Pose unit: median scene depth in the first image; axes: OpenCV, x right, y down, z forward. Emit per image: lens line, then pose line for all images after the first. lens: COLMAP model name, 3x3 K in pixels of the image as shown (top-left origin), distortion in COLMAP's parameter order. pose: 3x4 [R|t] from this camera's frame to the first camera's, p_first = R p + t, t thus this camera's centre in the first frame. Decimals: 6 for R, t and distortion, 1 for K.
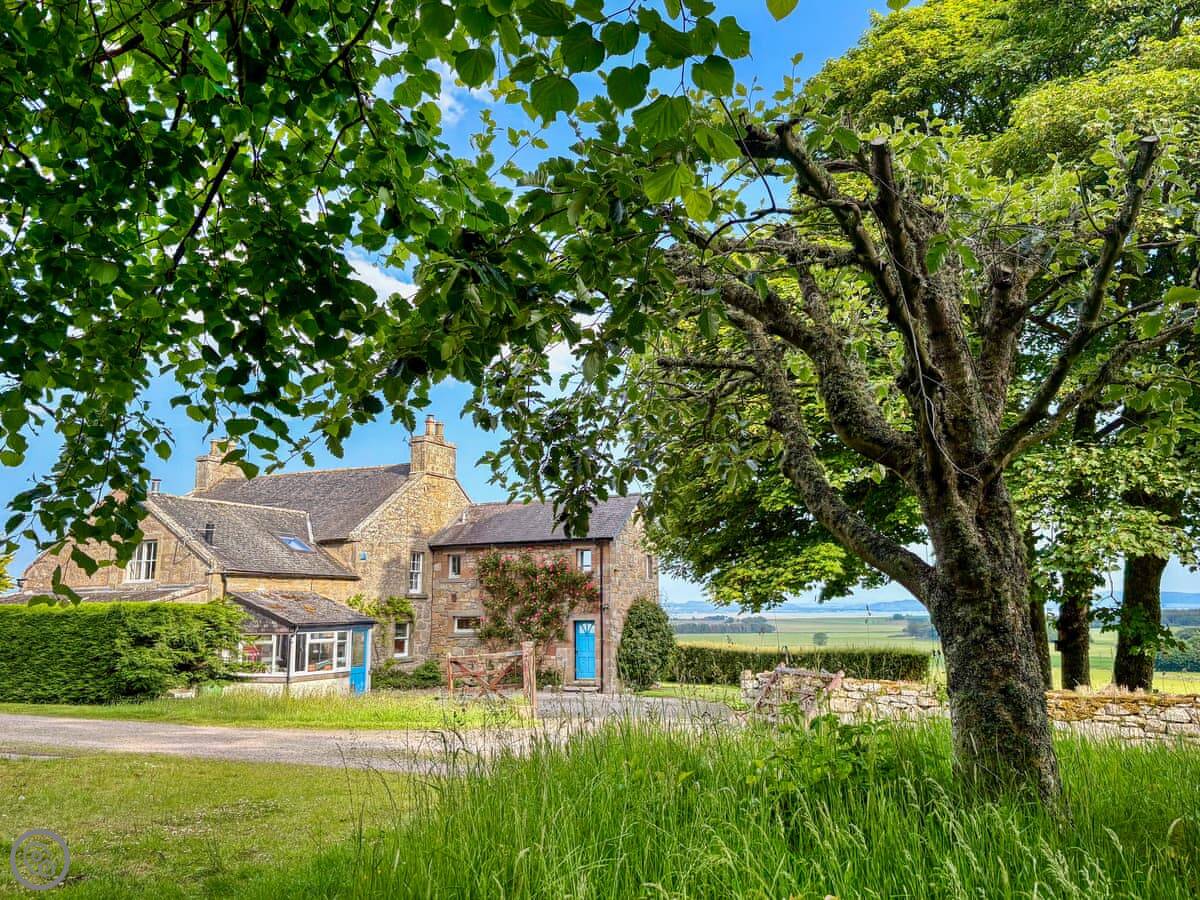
lens RADIAL K [[982.0, 0, 640.3], [0, 982.0, 448.4], [0, 0, 1]] dist [-0.002456, -0.000342]
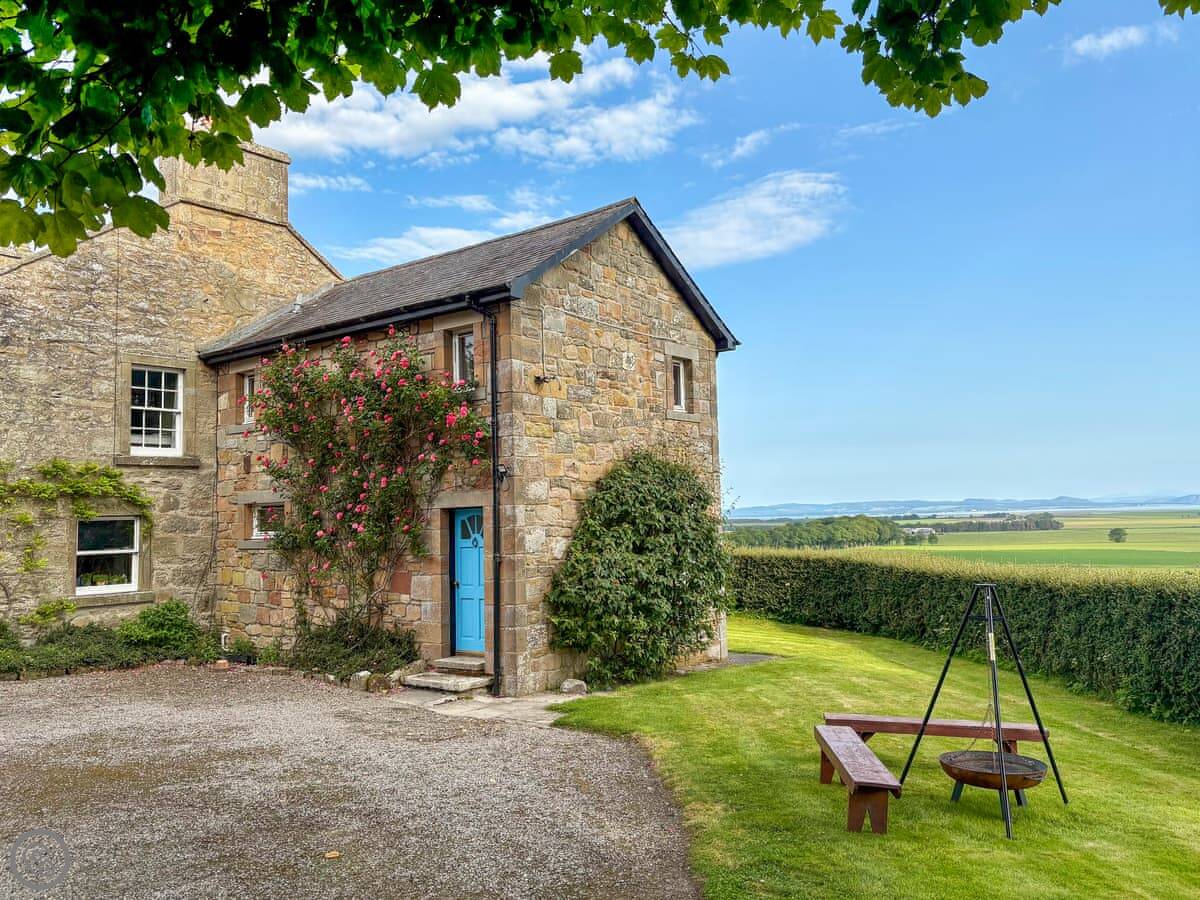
lens RADIAL K [[982.0, 0, 640.3], [0, 982.0, 448.4], [0, 0, 1]] dist [-0.002456, -0.000342]
pose [[0.969228, -0.029786, -0.244357, 0.108139], [0.055564, 0.993506, 0.099287, 0.114385], [0.239813, -0.109810, 0.964589, 0.628353]]
